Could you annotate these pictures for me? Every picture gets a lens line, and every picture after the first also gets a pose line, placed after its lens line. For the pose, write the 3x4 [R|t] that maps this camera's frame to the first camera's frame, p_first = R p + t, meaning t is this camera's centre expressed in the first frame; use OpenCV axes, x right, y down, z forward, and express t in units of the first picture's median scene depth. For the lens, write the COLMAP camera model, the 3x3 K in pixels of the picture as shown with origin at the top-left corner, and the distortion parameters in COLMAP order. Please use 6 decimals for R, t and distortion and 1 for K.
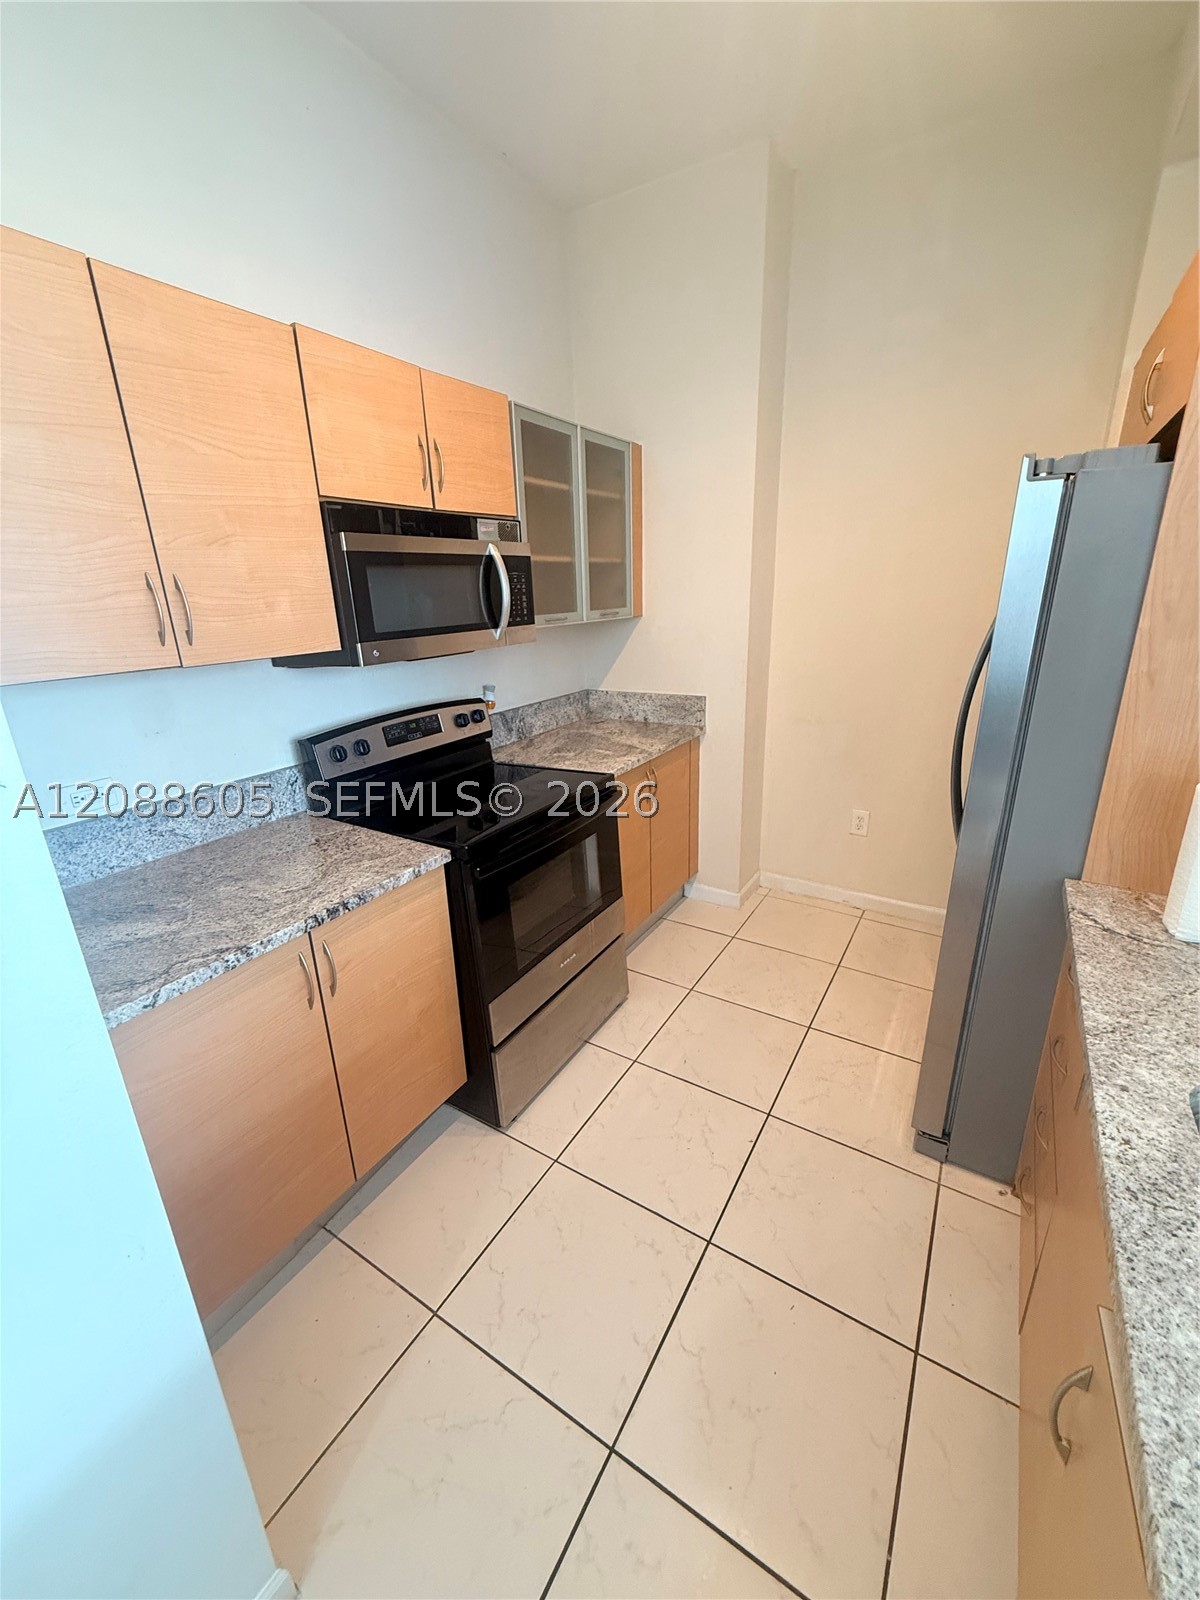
lens RADIAL K [[636.7, 0, 605.8], [0, 636.7, 795.3], [0, 0, 1]] dist [-0.000338, 0.000051]
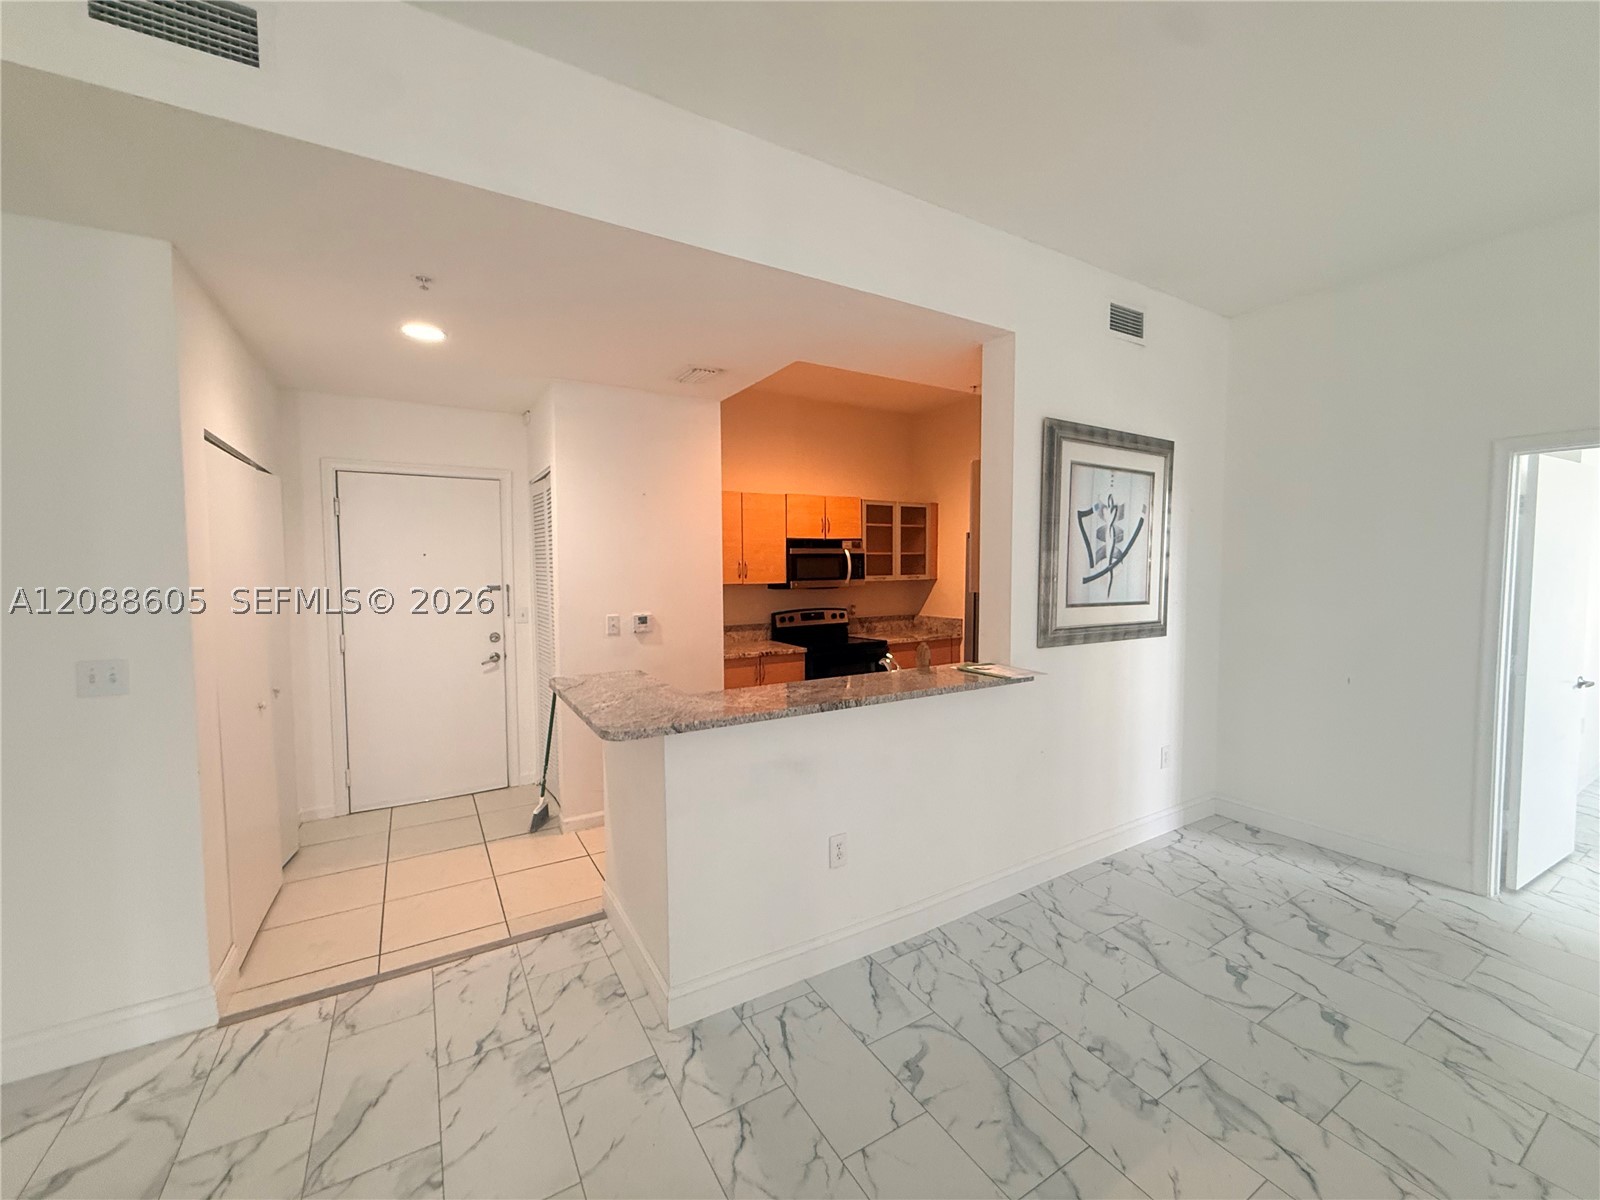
lens RADIAL K [[636.7, 0, 827.5], [0, 636.7, 599.1], [0, 0, 1]] dist [-0.000338, 0.000051]
pose [[0.903845, 0.042745, -0.425719, 0.856659], [-0.149264, 0.963987, -0.220111, 0.393333], [0.400979, 0.262491, 0.877676, -1.277071]]
